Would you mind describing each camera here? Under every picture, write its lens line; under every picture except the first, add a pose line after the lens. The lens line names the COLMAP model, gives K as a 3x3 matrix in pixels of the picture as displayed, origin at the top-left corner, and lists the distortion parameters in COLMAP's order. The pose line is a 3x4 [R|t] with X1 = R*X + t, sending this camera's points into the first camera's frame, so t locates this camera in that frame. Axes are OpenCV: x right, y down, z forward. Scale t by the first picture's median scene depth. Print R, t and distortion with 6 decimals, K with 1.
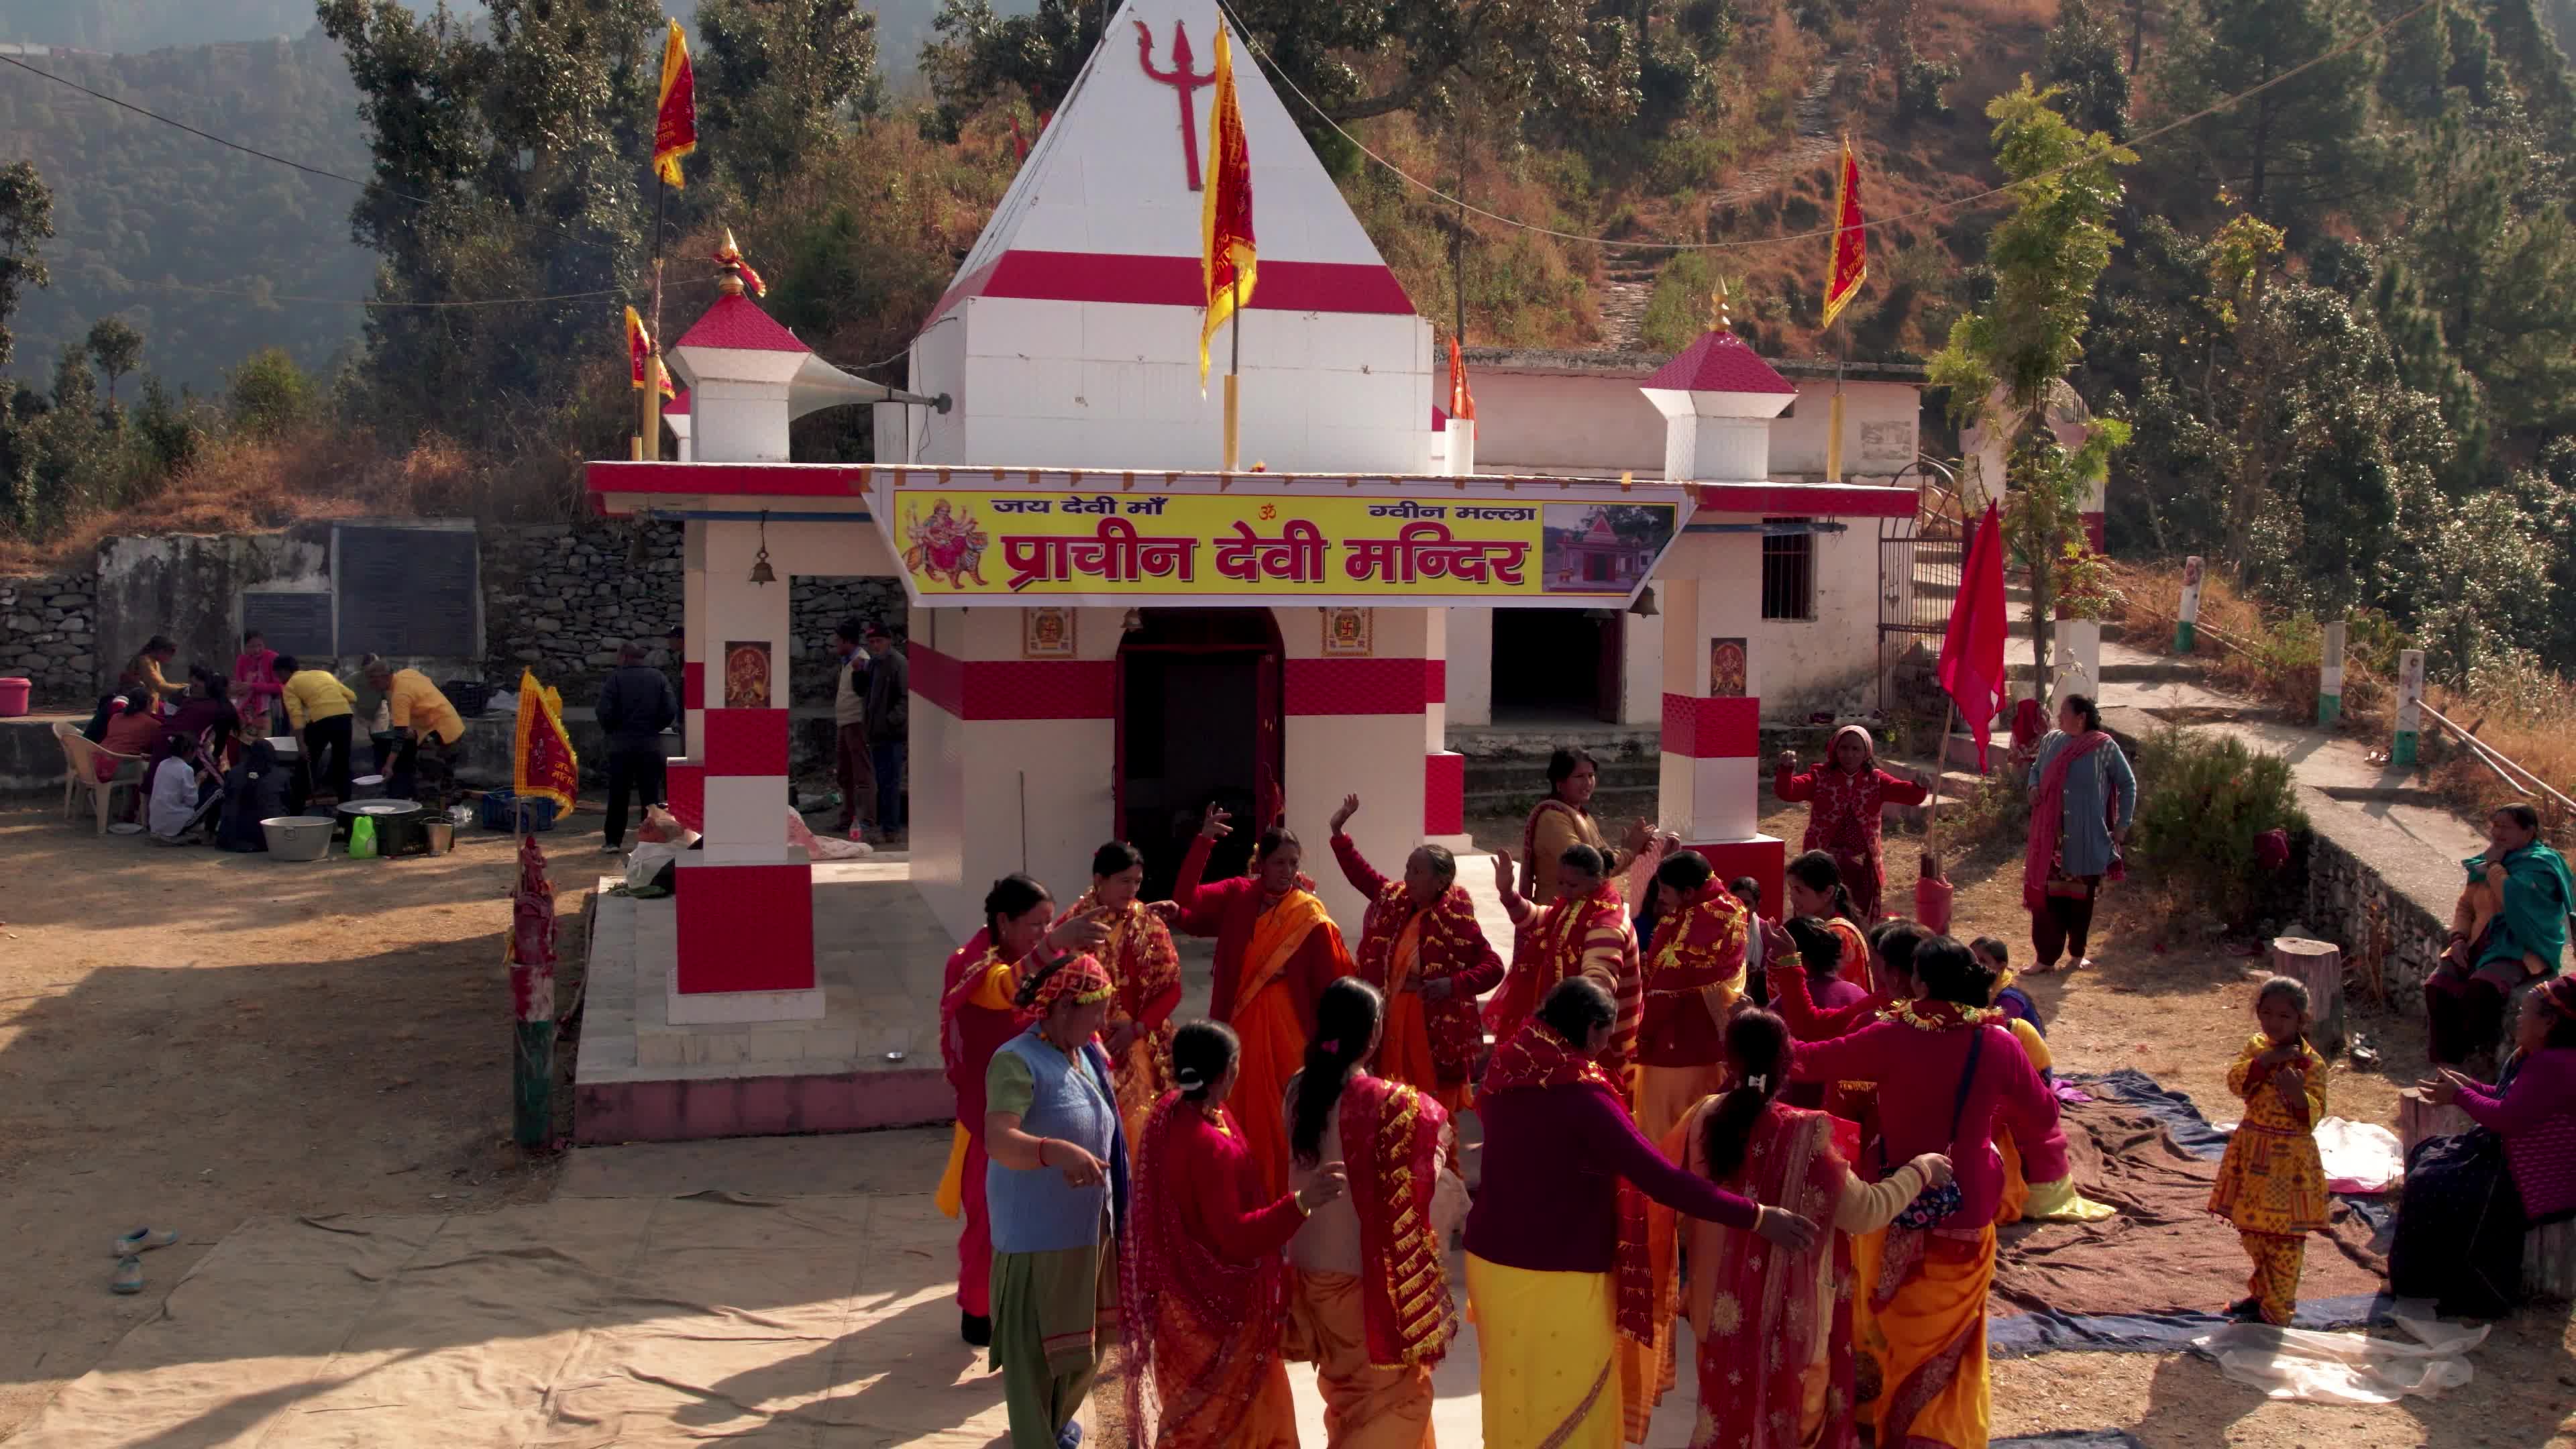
lens RADIAL K [[2375.9, 0, 1255.2], [0, 2375.9, 703.5], [0, 0, 1]] dist [-0.061733, 0.000000]
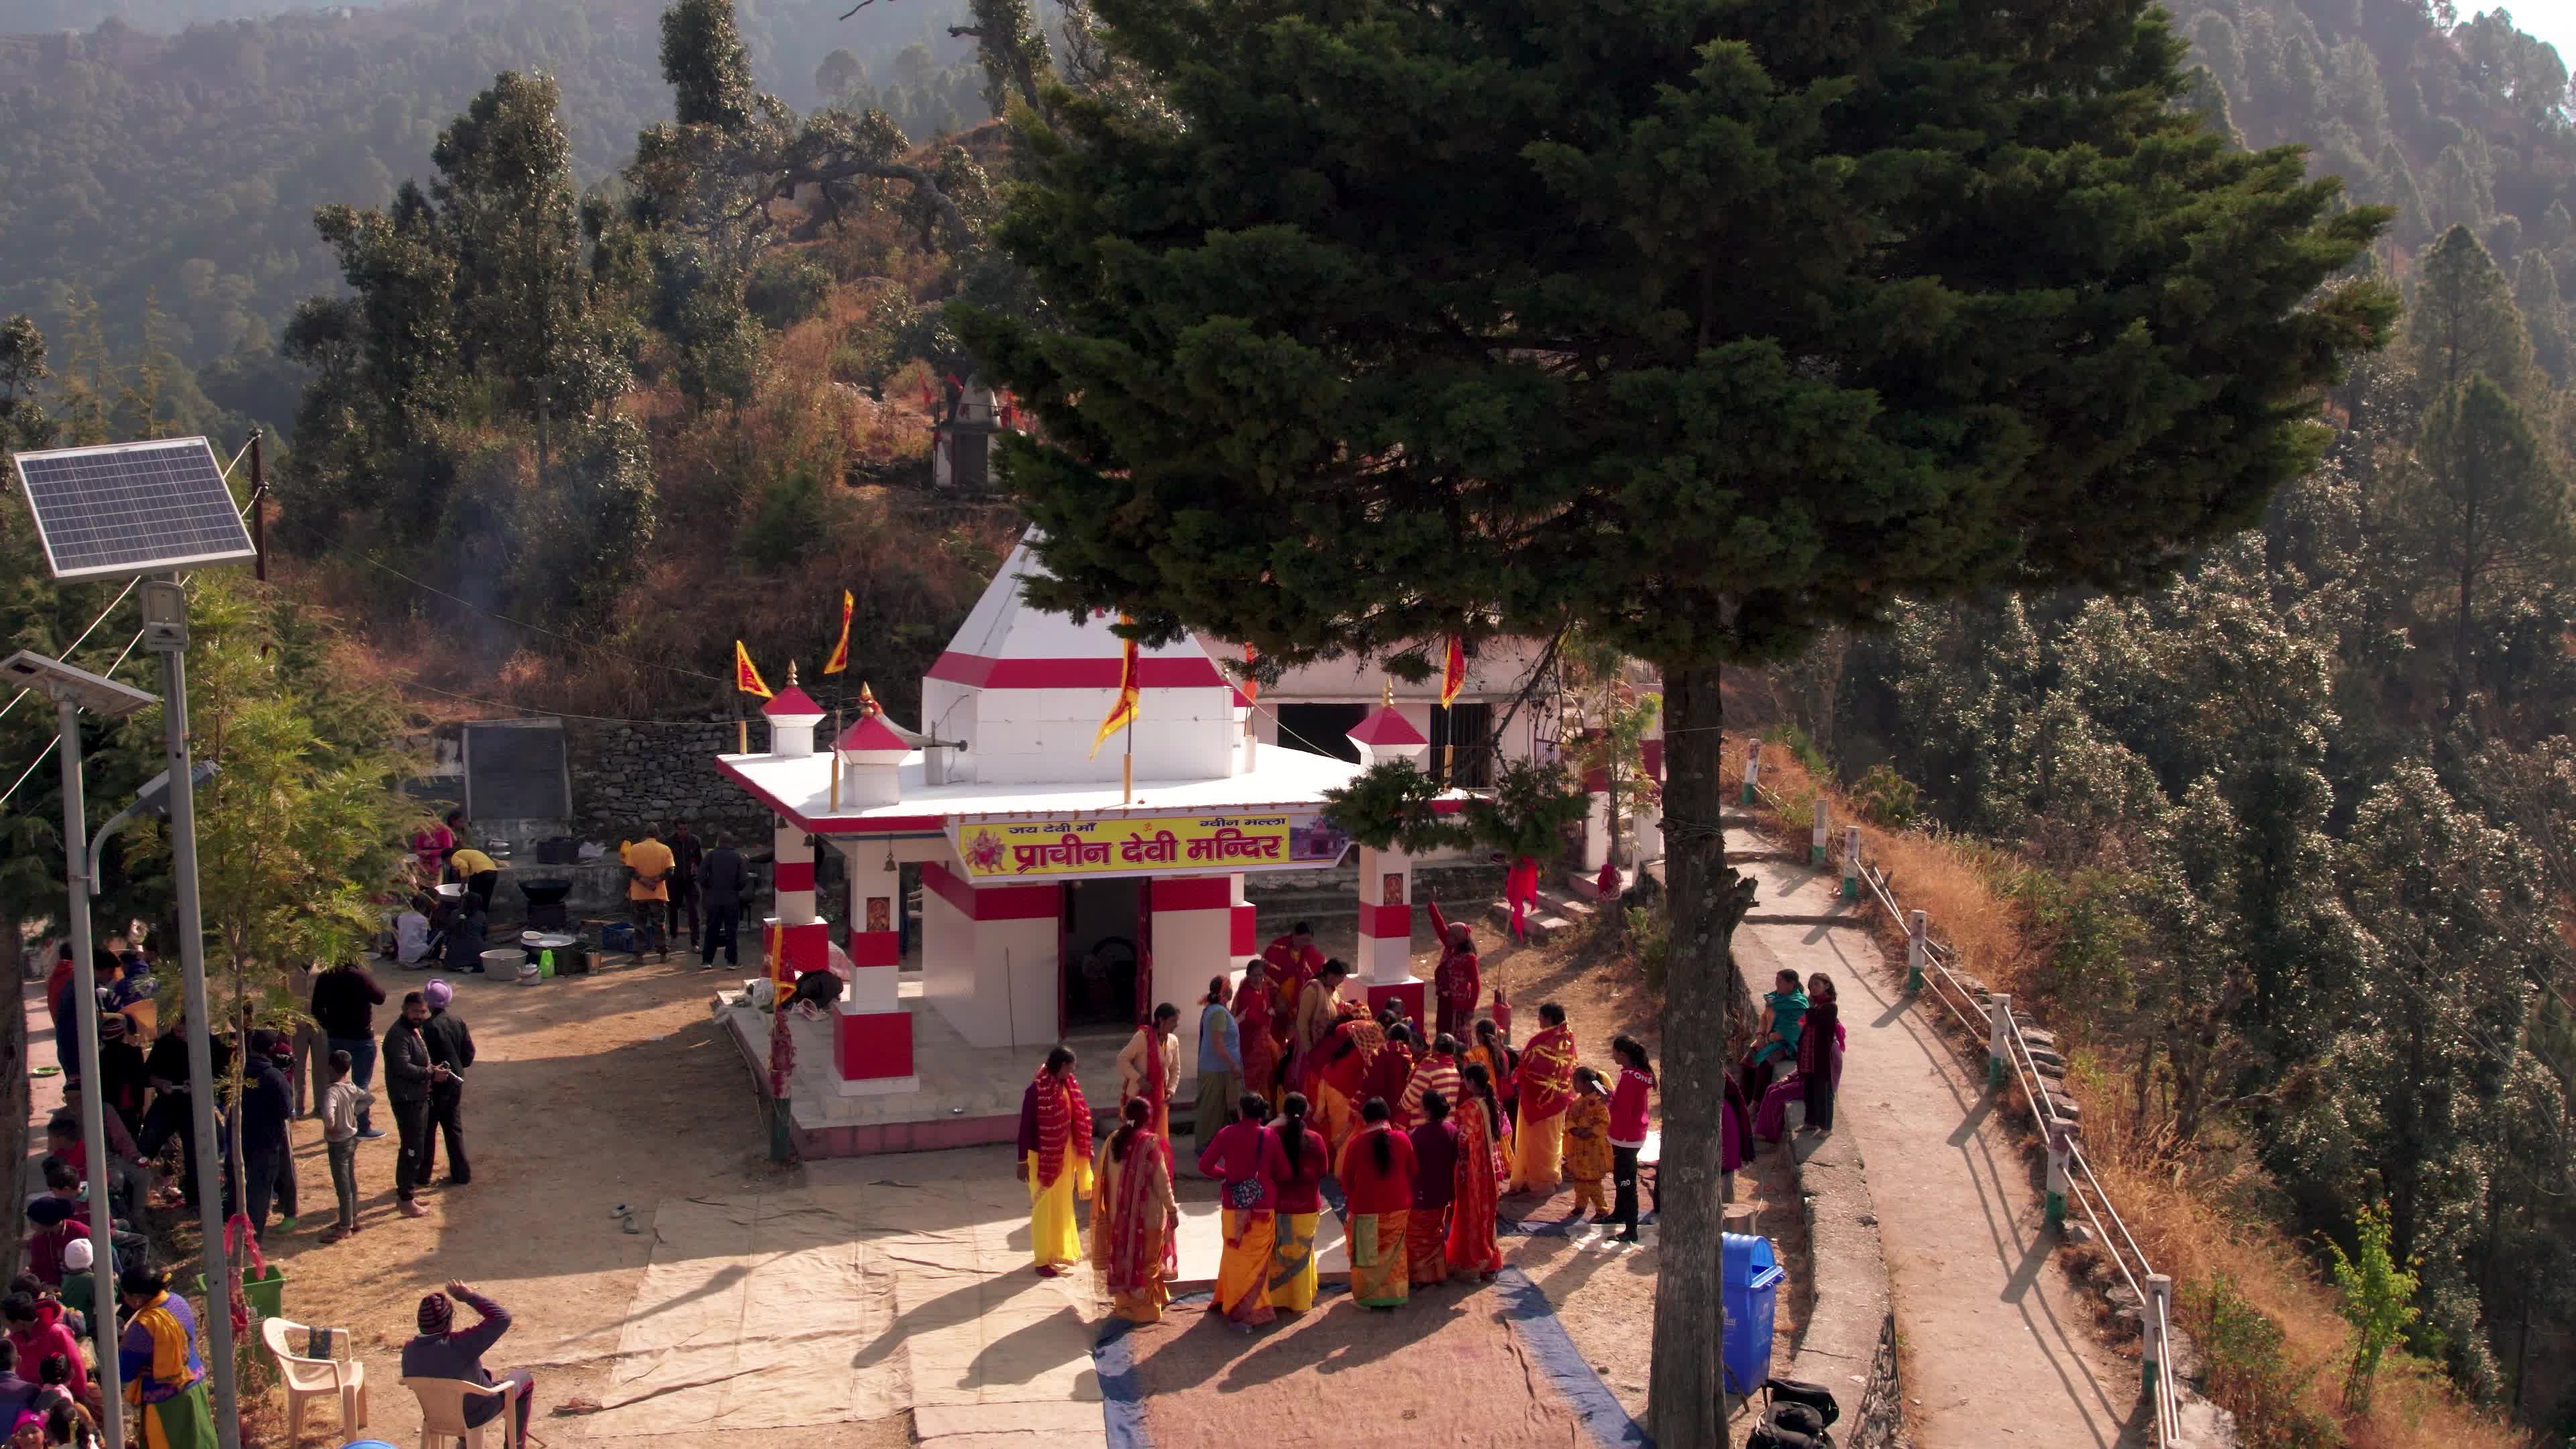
lens RADIAL K [[2375.9, 0, 1277.6], [0, 2375.9, 719.5], [0, 0, 1]] dist [-0.061733, 0.000000]
pose [[0.996269, -0.006601, 0.086047, -0.042555], [0.005959, 0.999952, 0.007723, -0.140827], [-0.086094, -0.007181, 0.996261, -0.727592]]
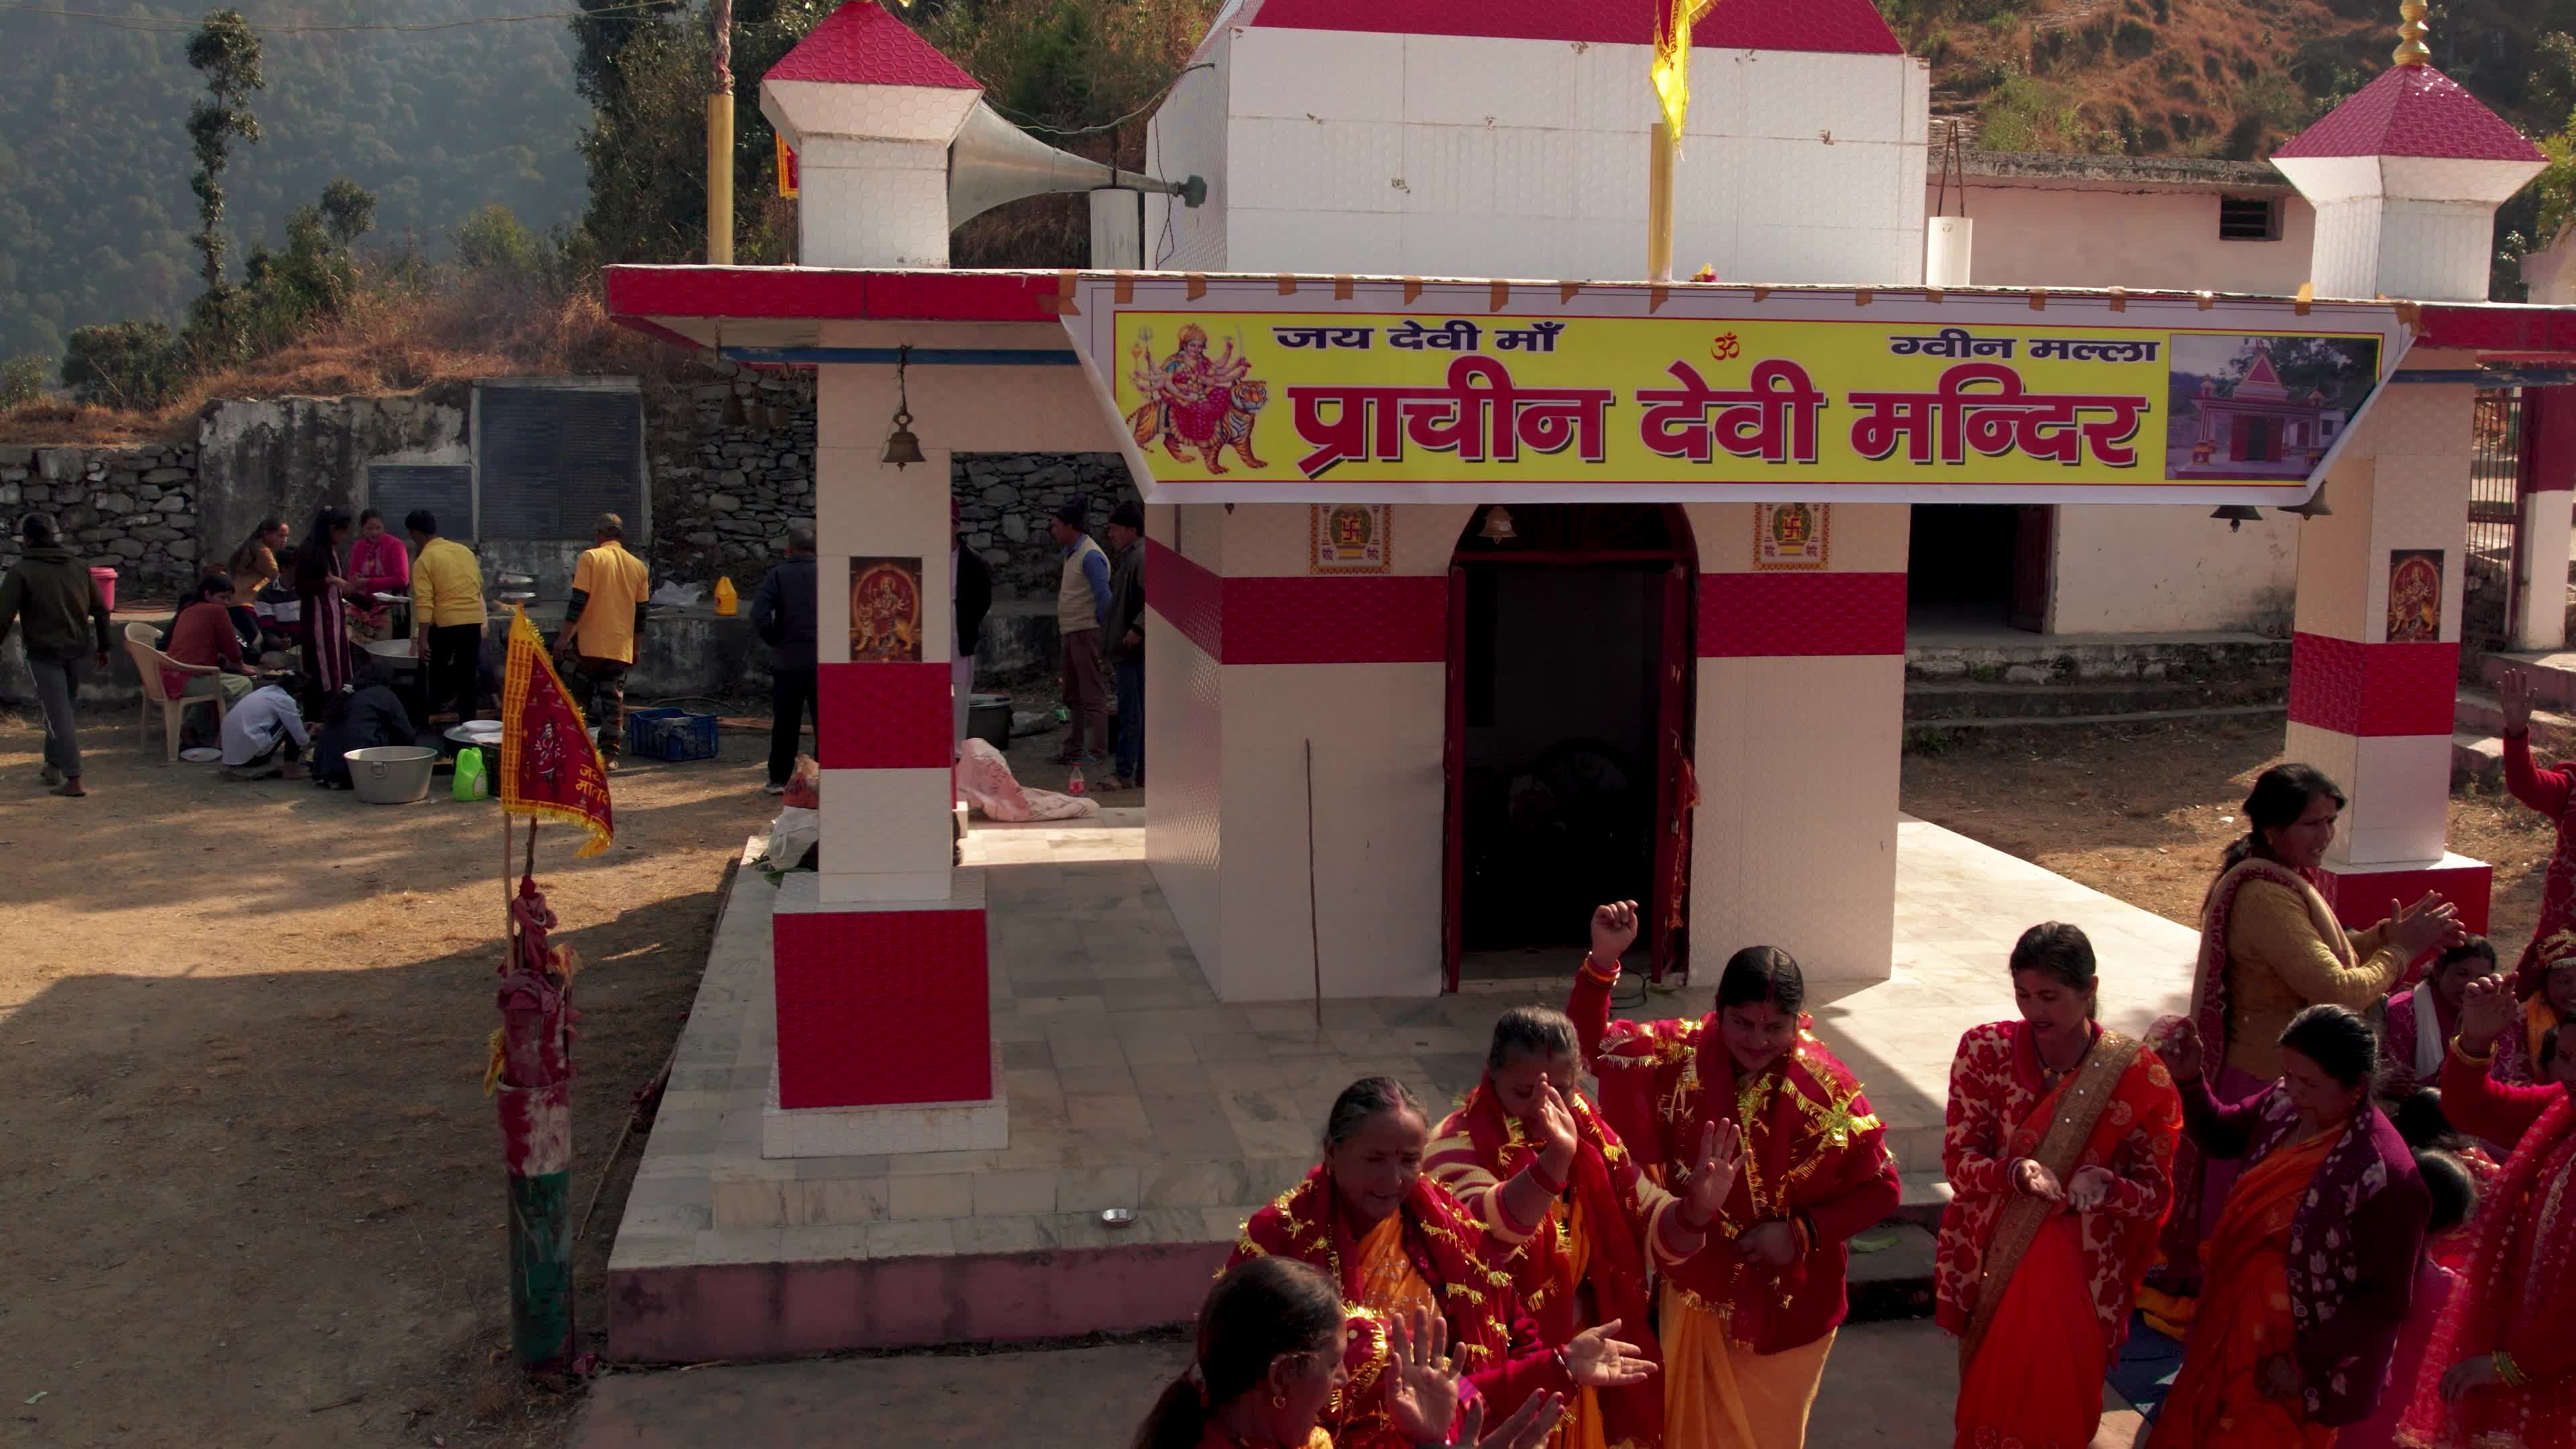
lens RADIAL K [[2375.9, 0, 1237.4], [0, 2375.9, 677.9], [0, 0, 1]] dist [-0.061733, 0.000000]
pose [[0.993917, 0.009514, -0.109720, -0.039694], [-0.004425, 0.998907, 0.046531, -0.018292], [0.110043, -0.045762, 0.992873, 0.293959]]
